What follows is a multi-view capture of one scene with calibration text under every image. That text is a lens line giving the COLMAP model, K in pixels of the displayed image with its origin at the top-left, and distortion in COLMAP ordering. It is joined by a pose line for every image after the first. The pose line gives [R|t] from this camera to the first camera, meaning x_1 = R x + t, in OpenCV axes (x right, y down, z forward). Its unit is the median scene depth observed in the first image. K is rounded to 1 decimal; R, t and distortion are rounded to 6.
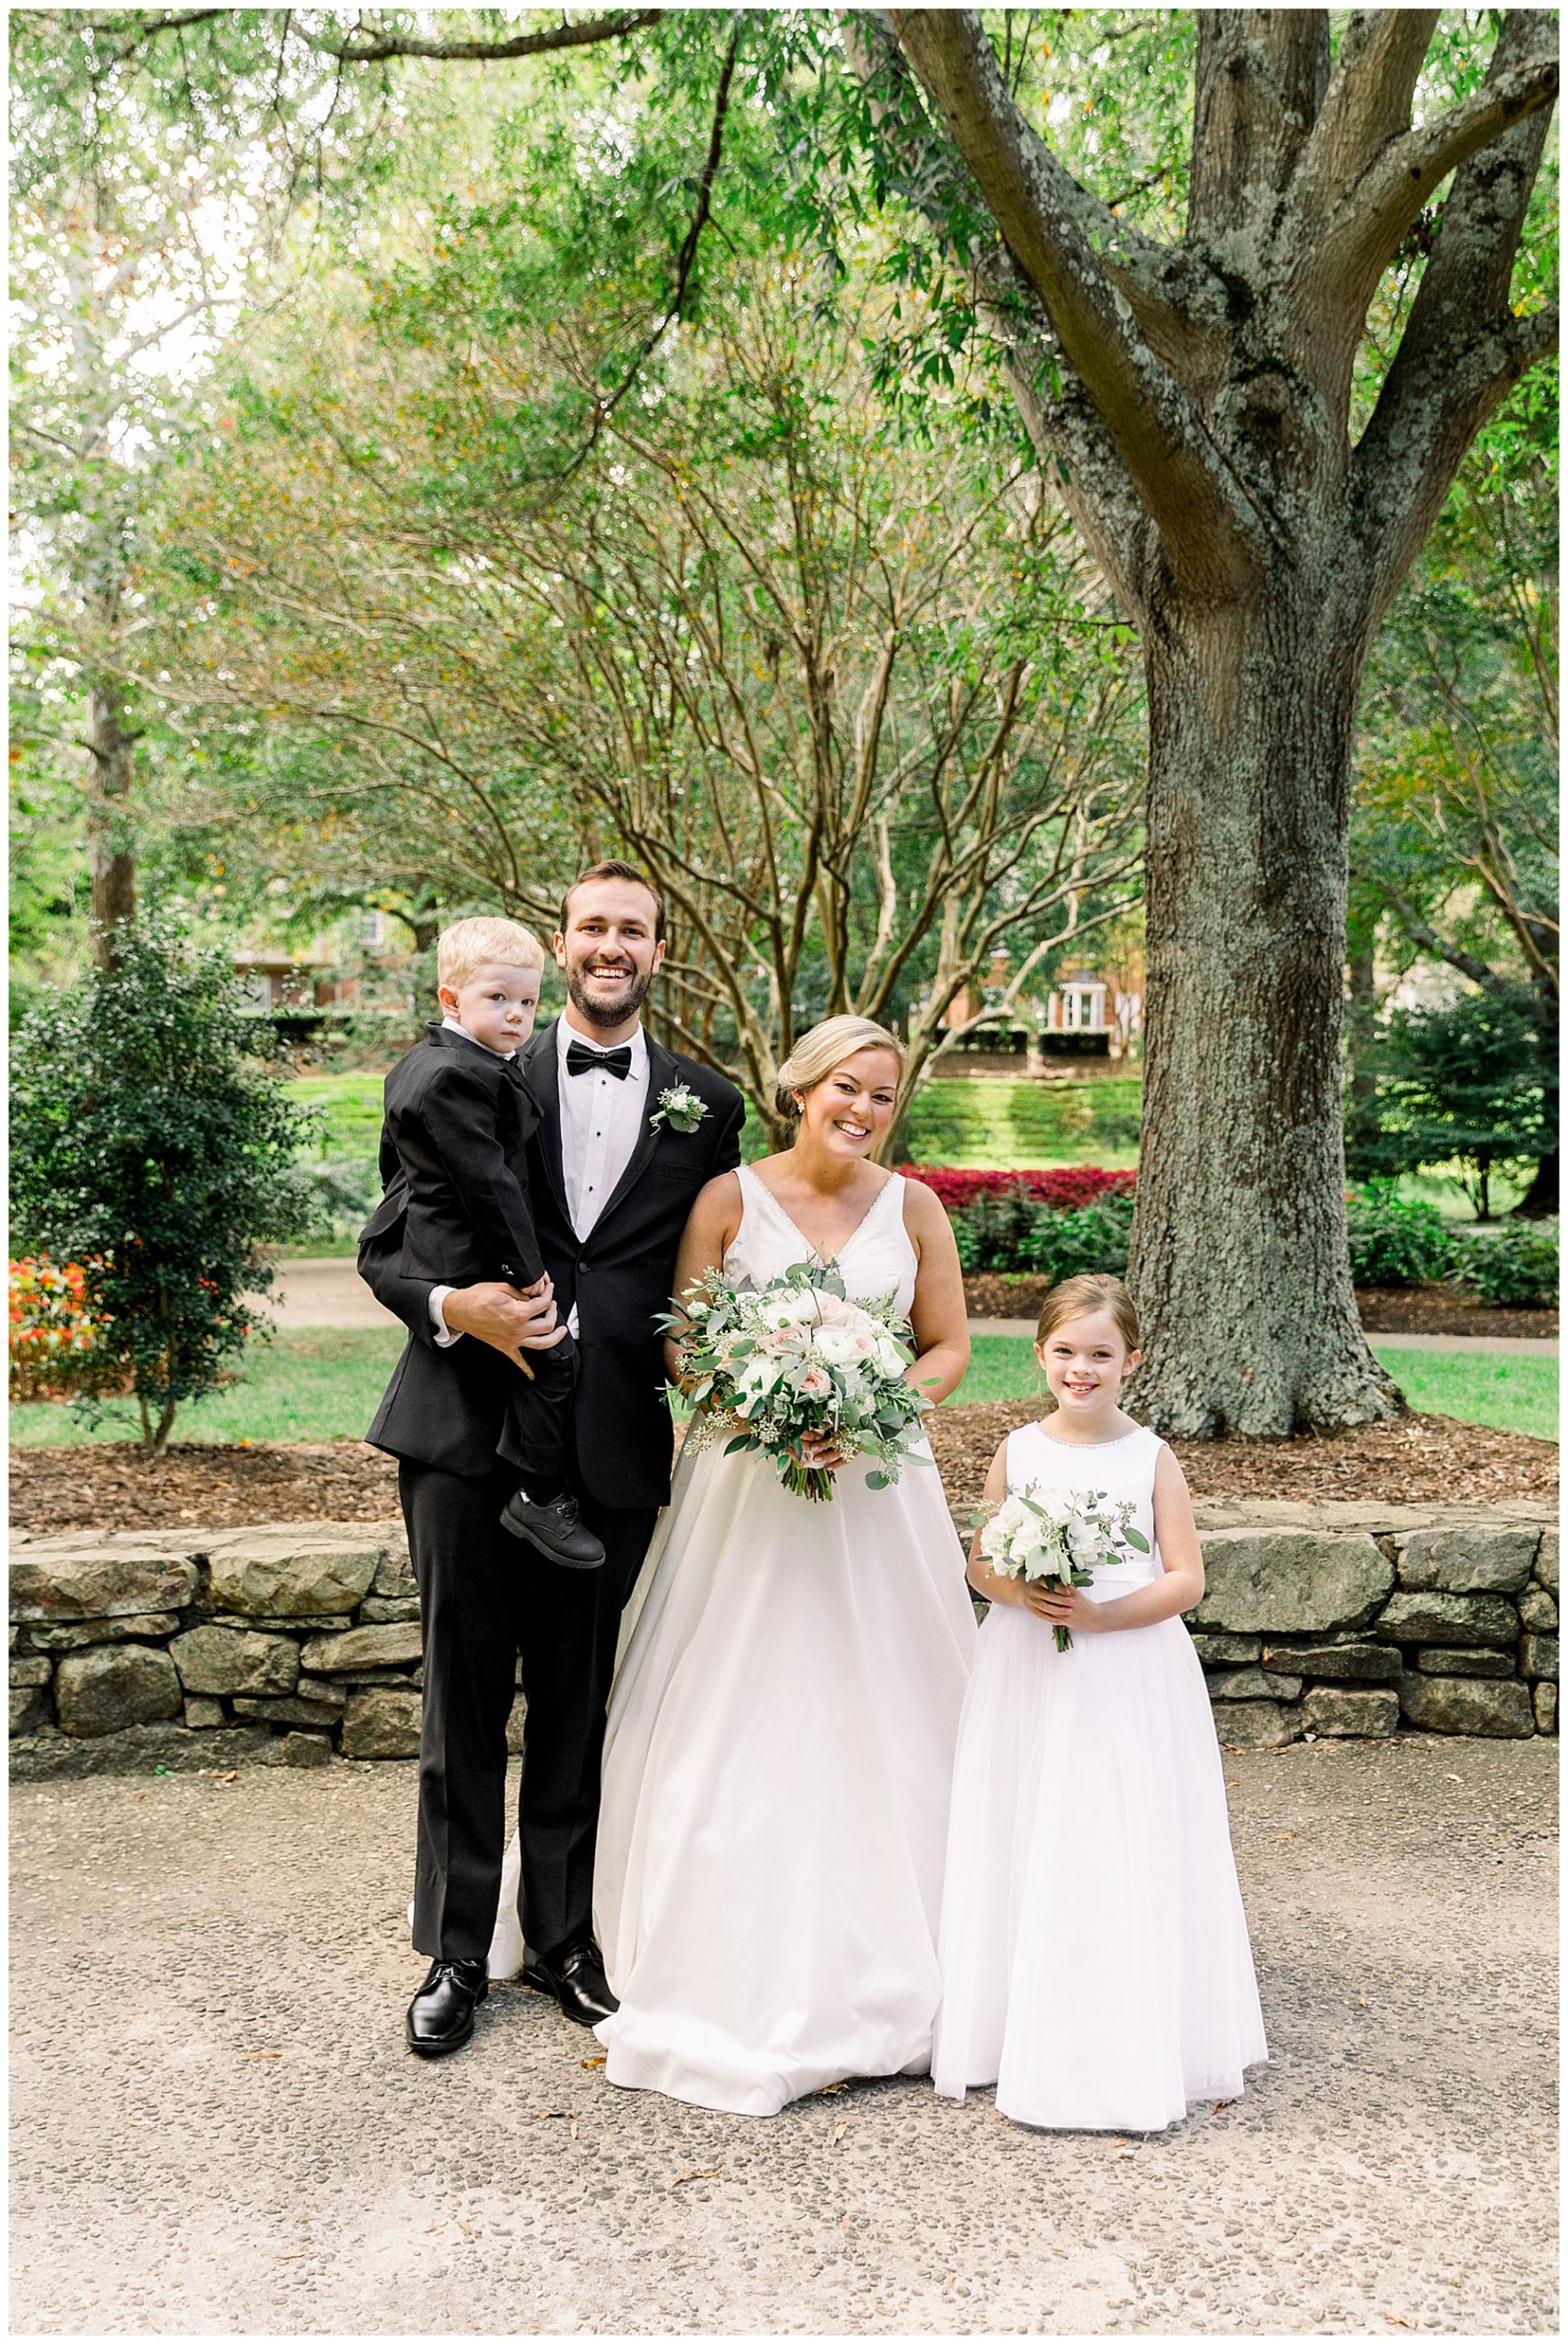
lens RADIAL K [[2735.0, 0, 705.9], [0, 2735.0, 1095.3], [0, 0, 1]] dist [0.007409, 0.000000]
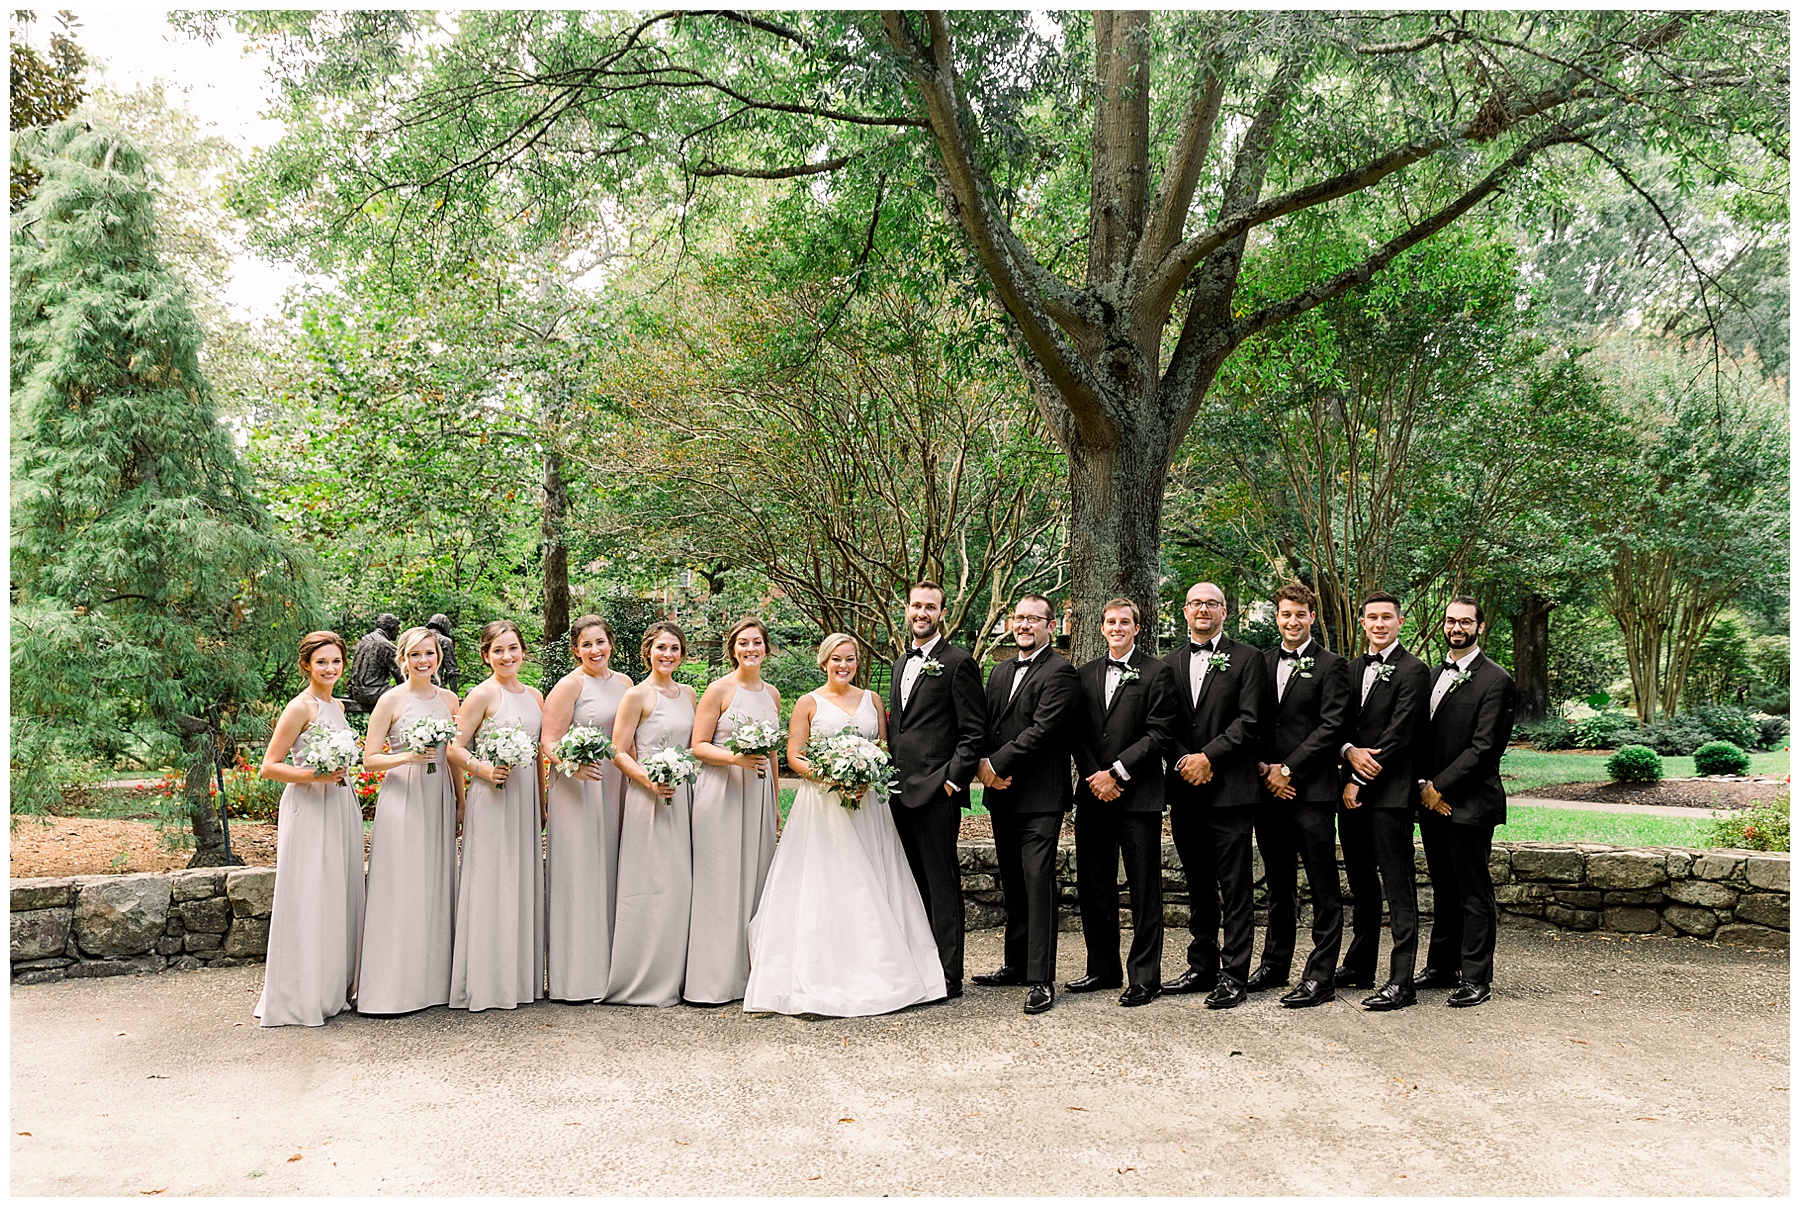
lens RADIAL K [[1552.8, 0, 949.2], [0, 1552.8, 597.6], [0, 0, 1]] dist [0.026268, -0.011123]
pose [[0.998770, -0.001111, 0.049574, 0.000434], [0.003474, 0.998860, -0.047617, 0.002139], [-0.049464, 0.047730, 0.997635, -0.249909]]
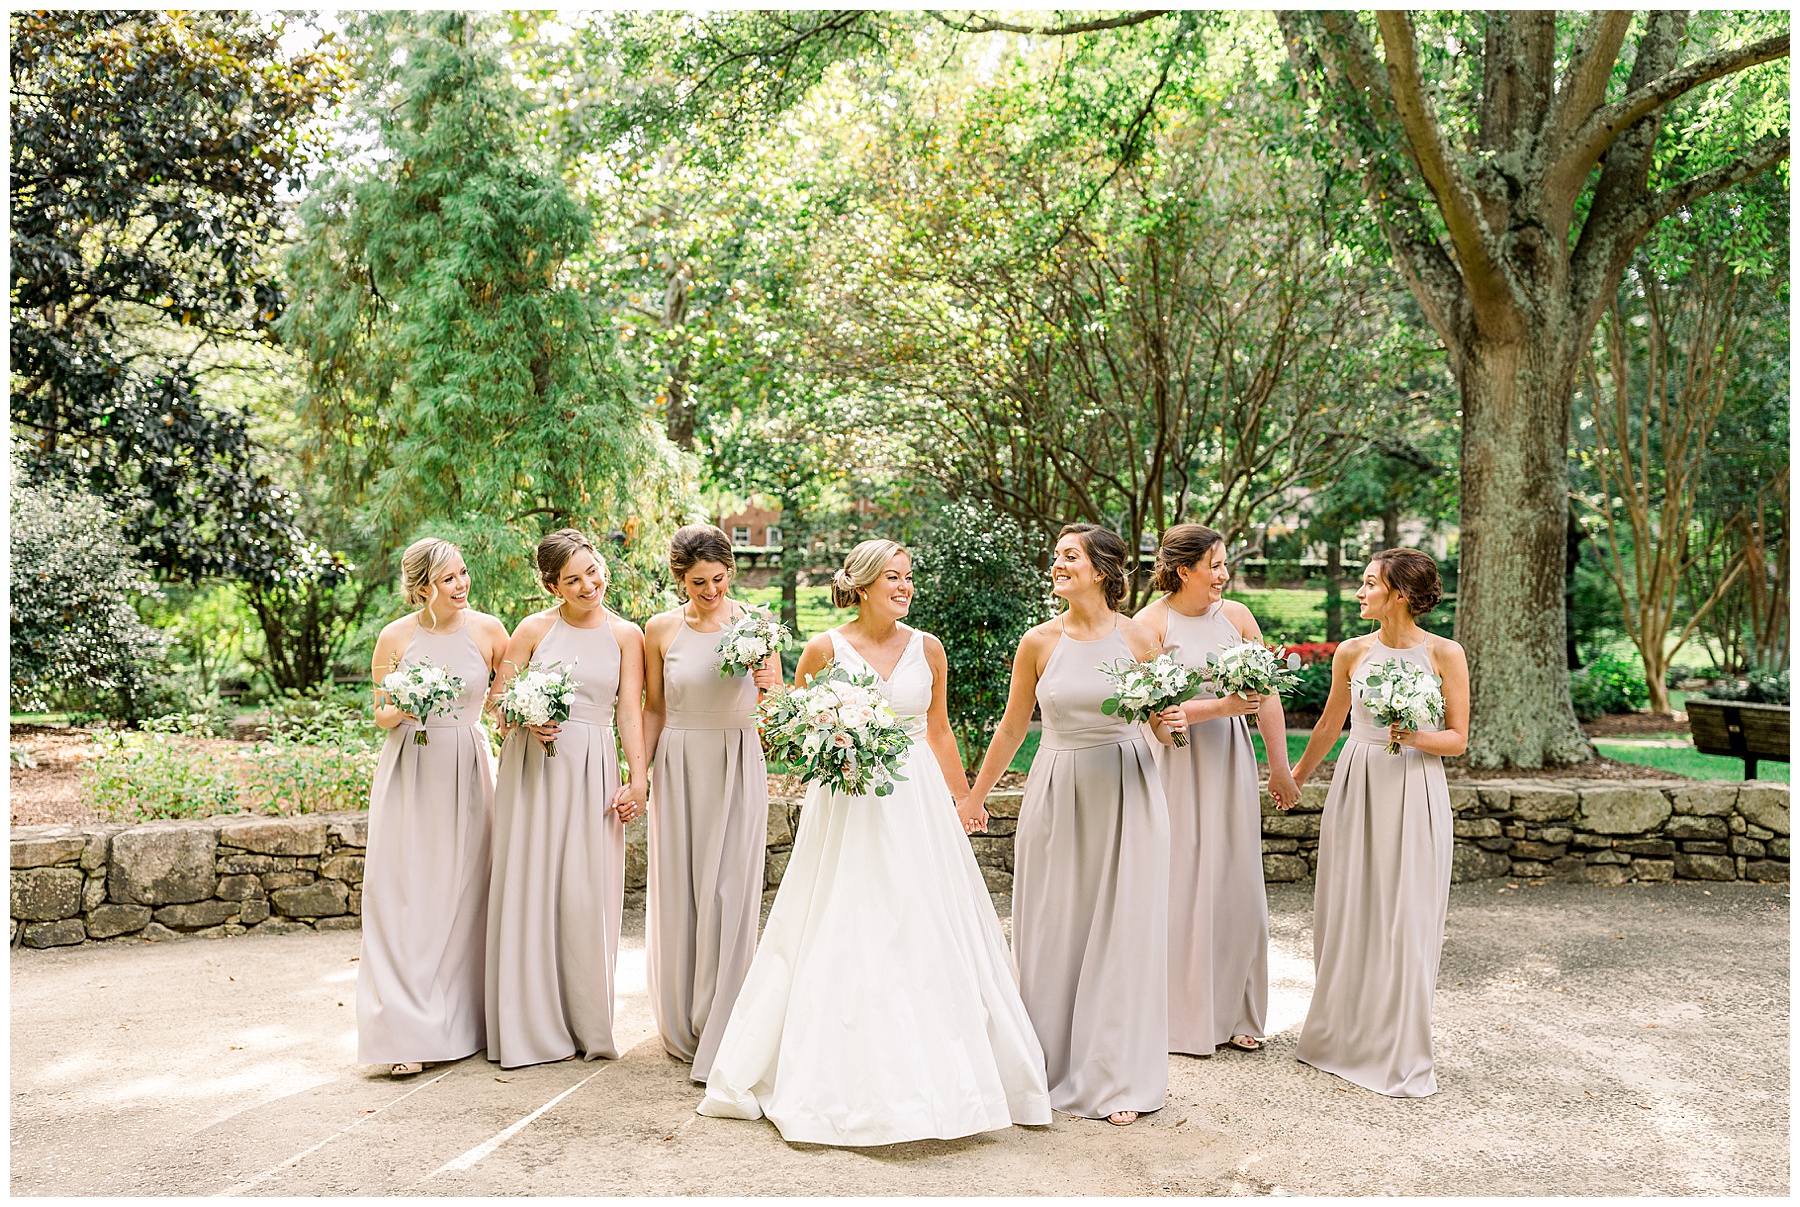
lens RADIAL K [[1824.6, 0, 898.8], [0, 1824.6, 598.0], [0, 0, 1]] dist [0.003296, 0.000000]
pose [[0.999919, 0.000448, -0.012730, -0.223632], [-0.000495, 0.999993, -0.003698, 0.007156], [0.012728, 0.003704, 0.999912, -0.304682]]
